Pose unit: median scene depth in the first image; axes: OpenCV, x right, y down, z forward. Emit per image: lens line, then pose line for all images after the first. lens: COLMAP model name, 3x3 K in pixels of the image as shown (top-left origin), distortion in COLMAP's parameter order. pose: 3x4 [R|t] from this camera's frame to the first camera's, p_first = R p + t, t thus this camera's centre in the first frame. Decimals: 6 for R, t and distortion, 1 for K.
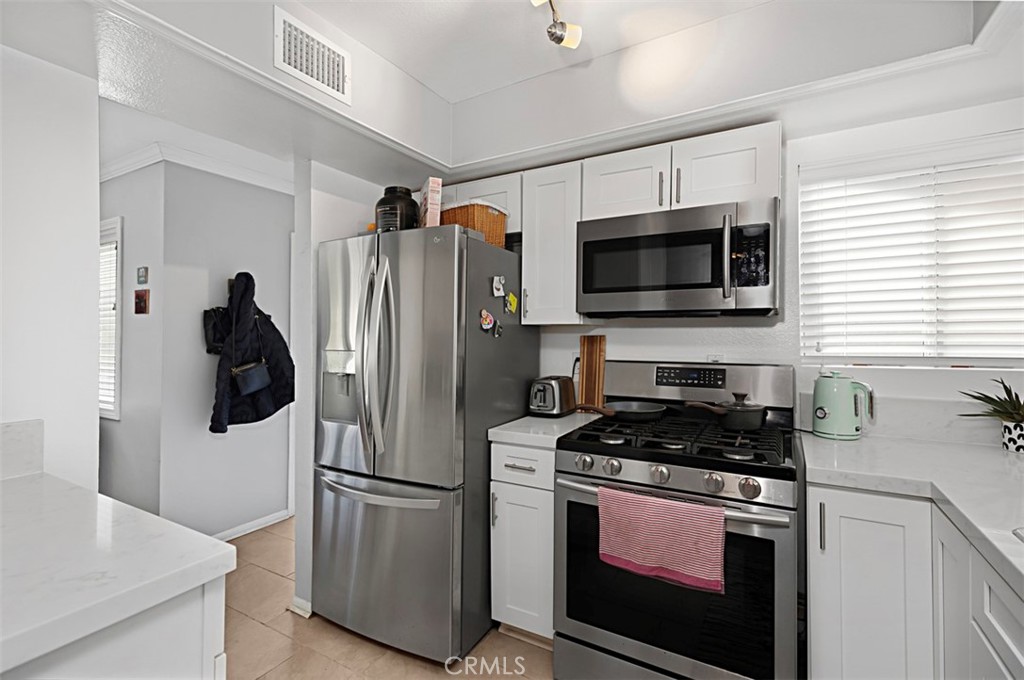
lens RADIAL K [[462.1, 0, 493.7], [0, 462.1, 332.6], [0, 0, 1]] dist [0.003755, 0.000134]
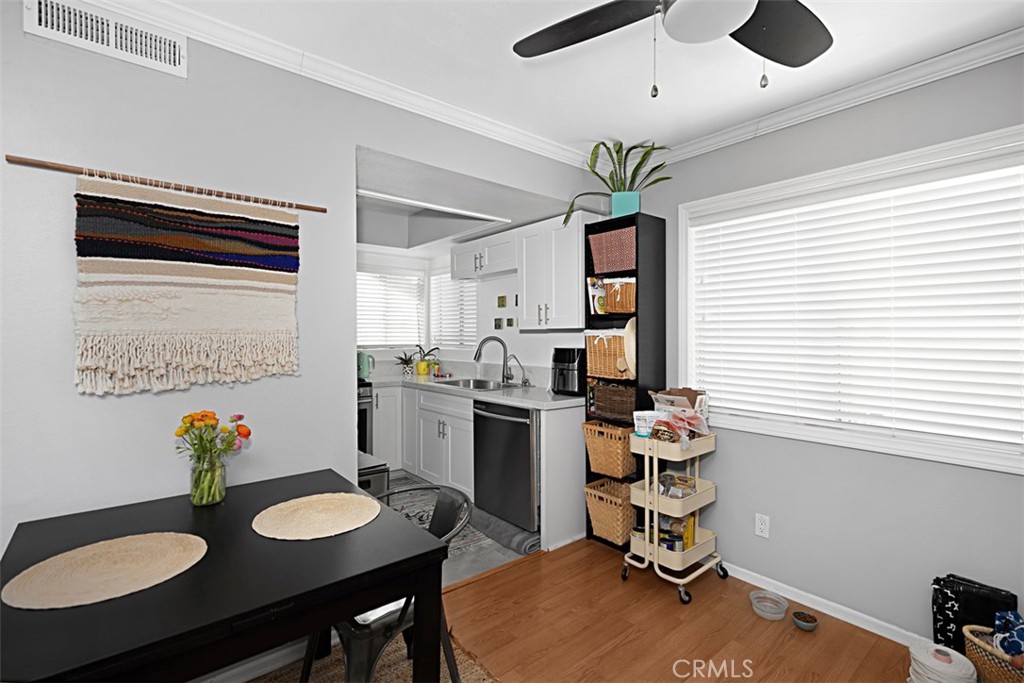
lens RADIAL K [[462.1, 0, 509.2], [0, 462.1, 335.9], [0, 0, 1]] dist [0.003755, 0.000134]
pose [[0.322983, 0.008321, 0.946368, -1.423762], [-0.009798, 0.999937, -0.005448, 0.007668], [-0.946354, -0.007513, 0.323044, -0.580696]]
